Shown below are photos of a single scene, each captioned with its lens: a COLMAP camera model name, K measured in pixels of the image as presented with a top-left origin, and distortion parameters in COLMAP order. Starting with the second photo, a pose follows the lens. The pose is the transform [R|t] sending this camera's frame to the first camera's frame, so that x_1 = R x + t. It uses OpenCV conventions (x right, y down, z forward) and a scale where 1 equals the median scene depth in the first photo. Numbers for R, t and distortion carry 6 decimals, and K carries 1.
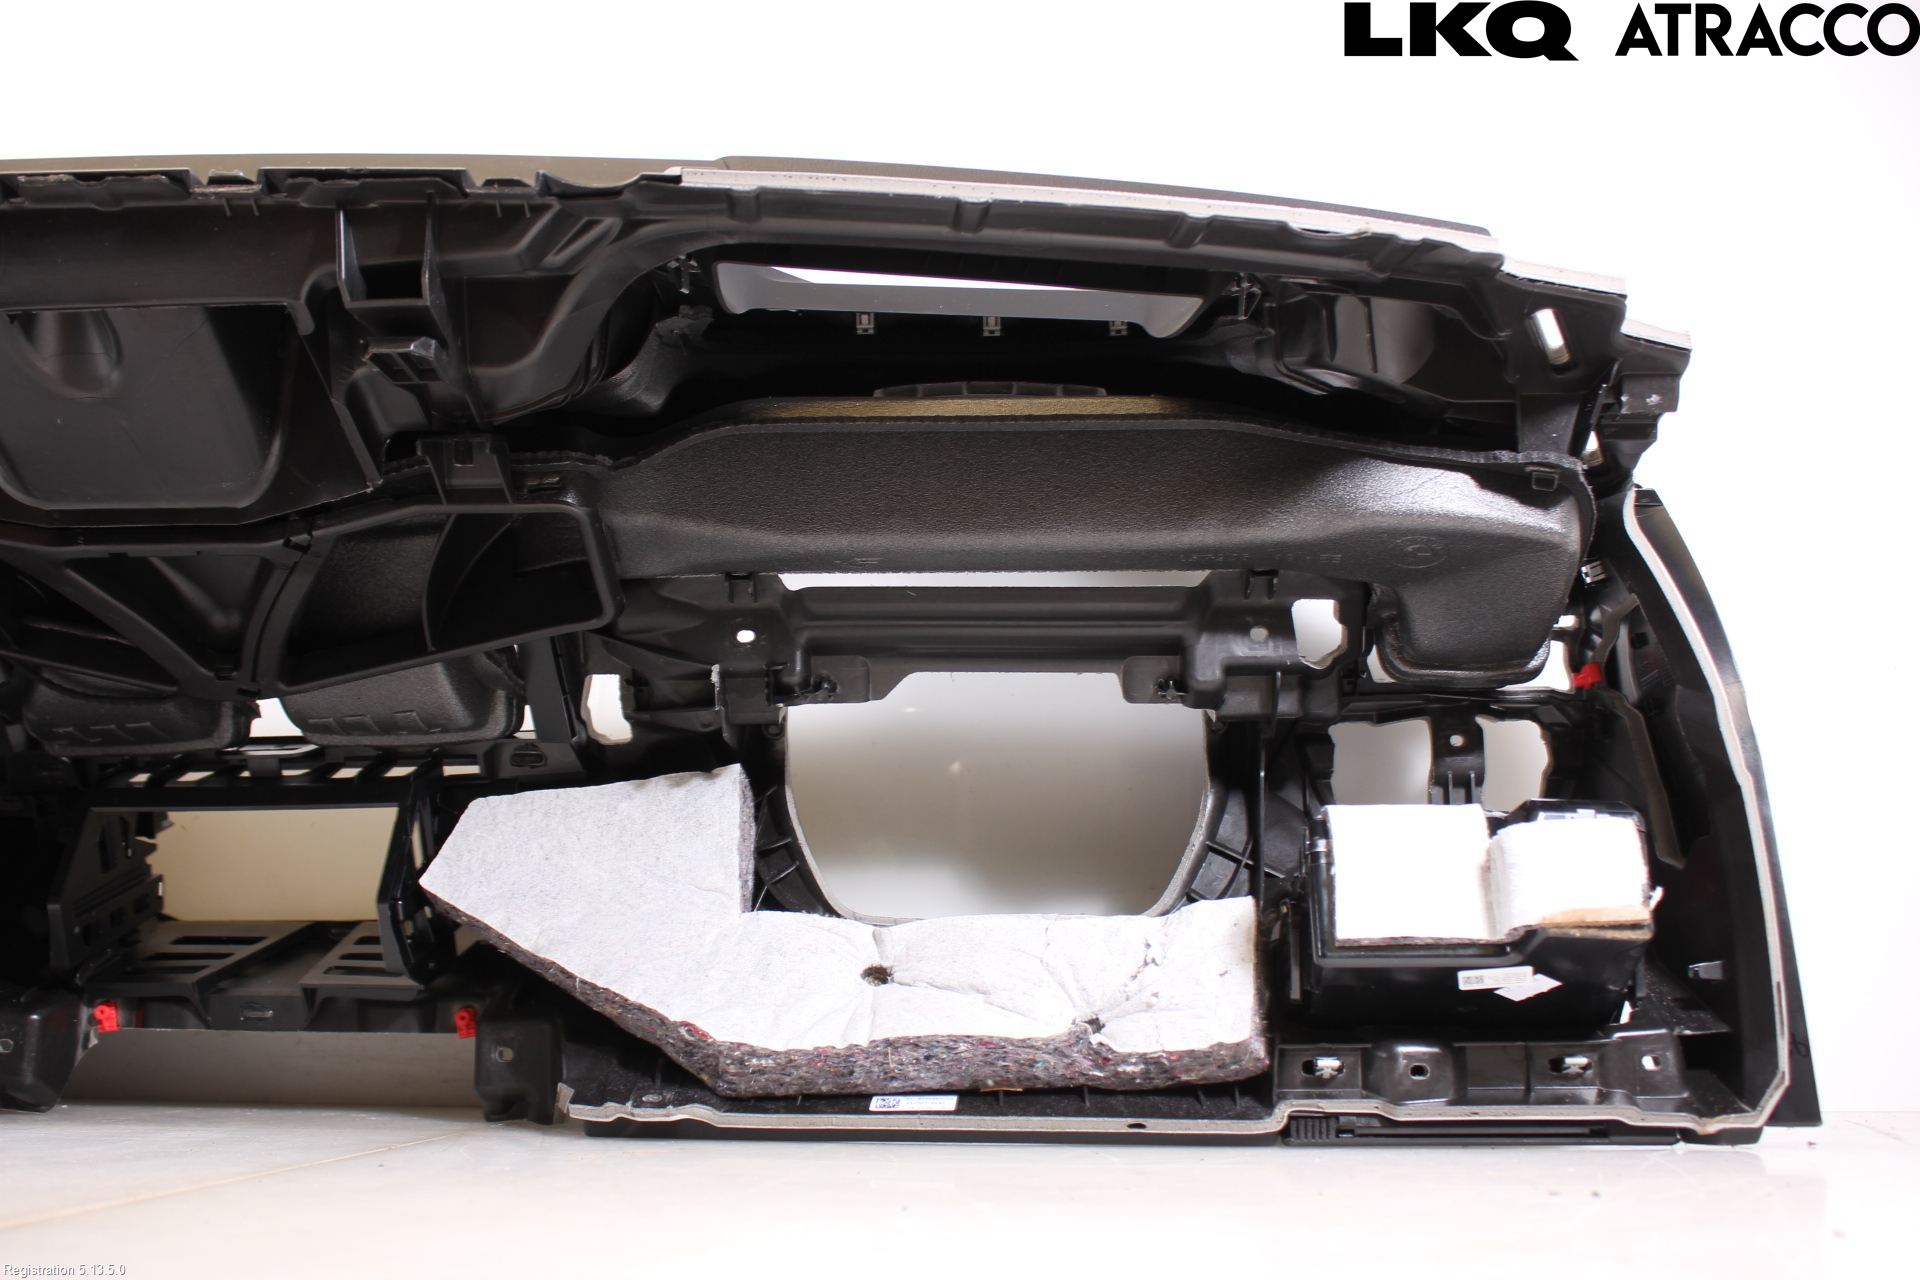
lens RADIAL K [[1873.9, 0, 960.0], [0, 1873.9, 640.0], [0, 0, 1]] dist [-0.150975, 0.157963]
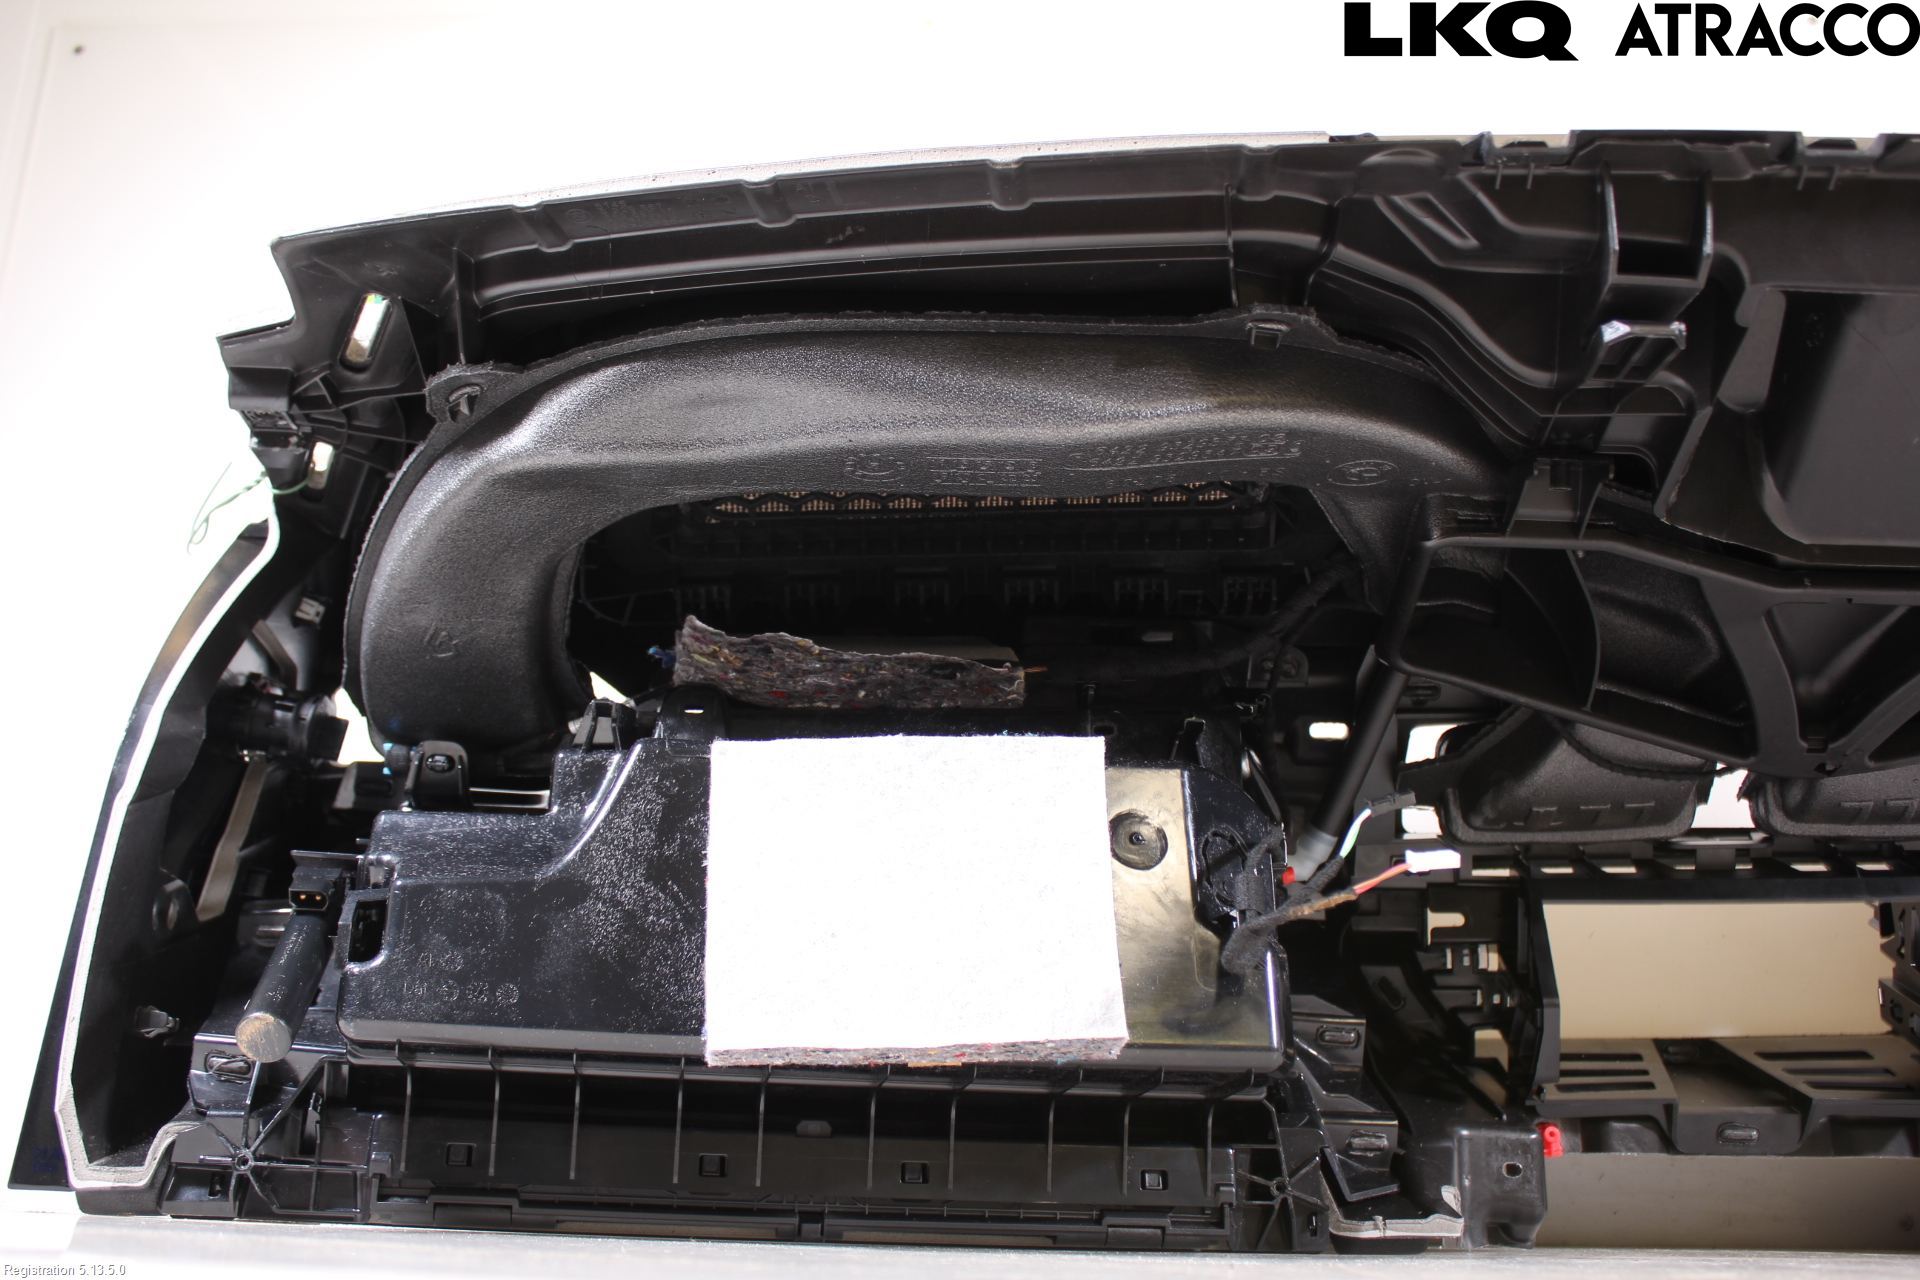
lens RADIAL K [[1873.9, 0, 960.0], [0, 1873.9, 640.0], [0, 0, 1]] dist [-0.150975, 0.157963]
pose [[0.999220, 0.033378, 0.021083, -0.910273], [-0.030947, 0.993815, -0.106649, 0.081993], [-0.024512, 0.105913, 0.994073, 0.117613]]
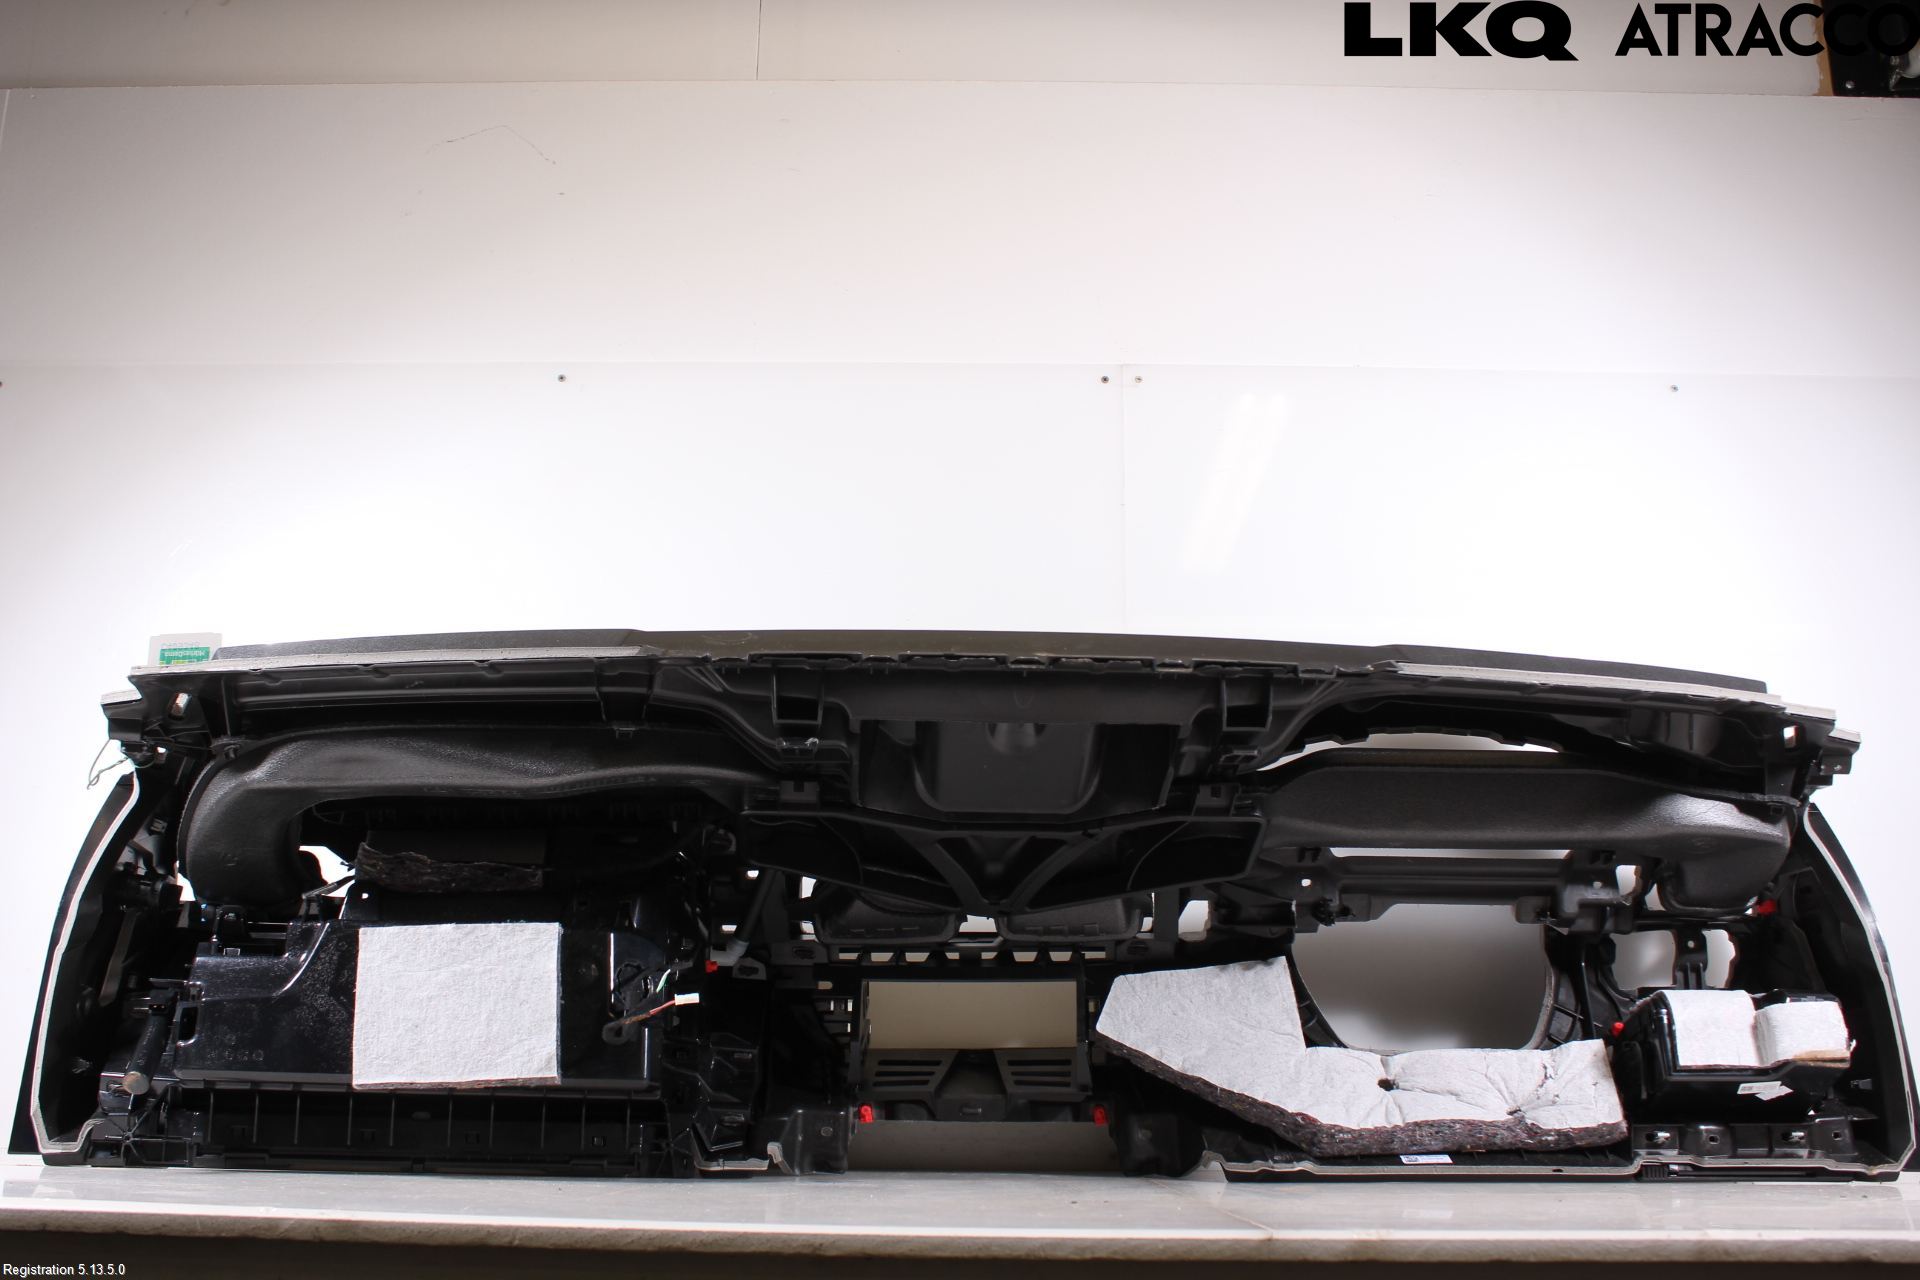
lens RADIAL K [[1873.9, 0, 960.0], [0, 1873.9, 640.0], [0, 0, 1]] dist [-0.150975, 0.157963]
pose [[0.996702, 0.029699, 0.075523, -0.608547], [-0.025870, 0.998354, -0.051180, -0.137791], [-0.076919, 0.049057, 0.995830, -0.712075]]
